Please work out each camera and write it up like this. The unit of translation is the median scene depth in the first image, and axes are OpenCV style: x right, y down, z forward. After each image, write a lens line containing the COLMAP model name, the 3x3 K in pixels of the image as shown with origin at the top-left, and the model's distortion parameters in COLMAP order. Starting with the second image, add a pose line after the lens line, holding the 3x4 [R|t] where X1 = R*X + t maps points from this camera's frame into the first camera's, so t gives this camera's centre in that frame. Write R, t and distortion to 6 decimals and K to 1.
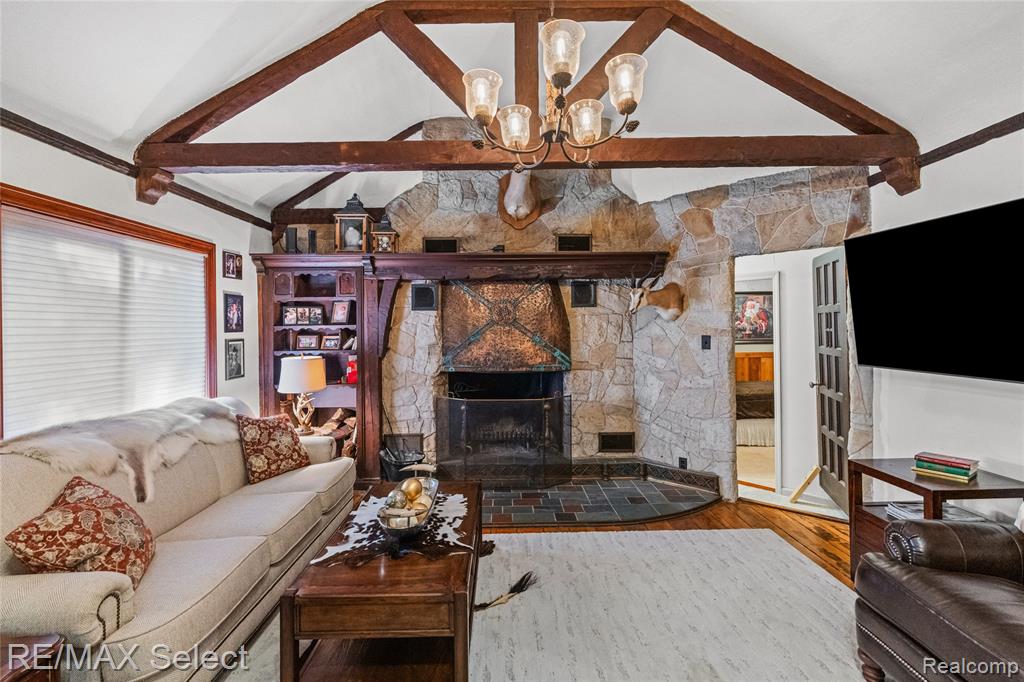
lens RADIAL K [[473.6, 0, 508.4], [0, 473.6, 309.5], [0, 0, 1]] dist [-0.032147, 0.012285]
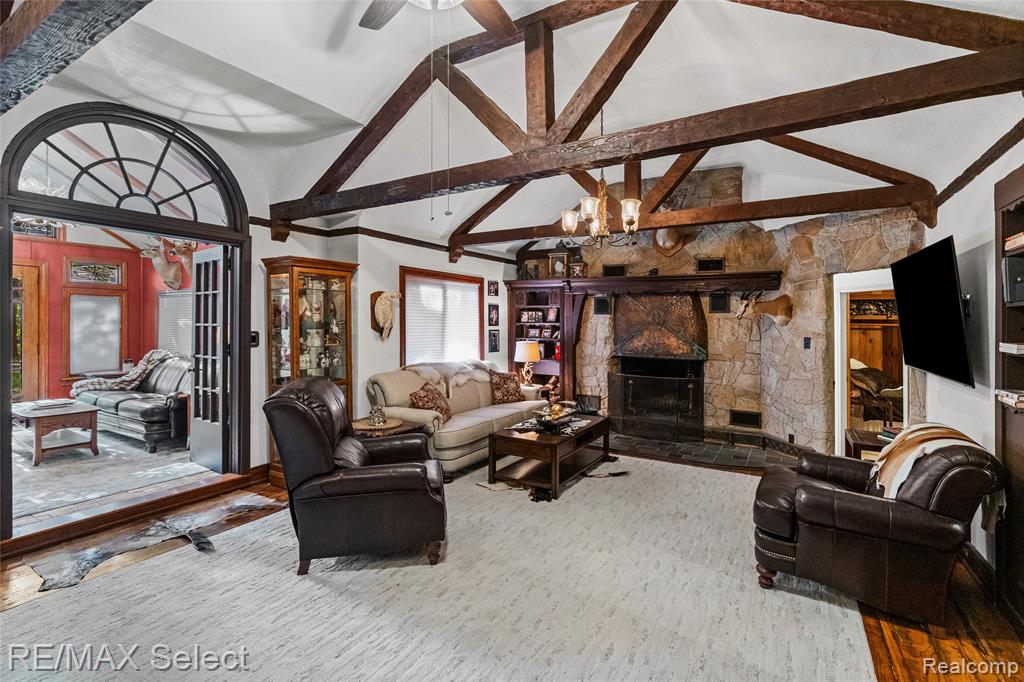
lens RADIAL K [[473.6, 0, 508.4], [0, 473.6, 309.5], [0, 0, 1]] dist [-0.032147, 0.012285]
pose [[0.841545, 0.005808, -0.540157, 0.394733], [0.000402, 0.999935, 0.011378, -0.031540], [0.540188, -0.009792, 0.841488, -0.439657]]
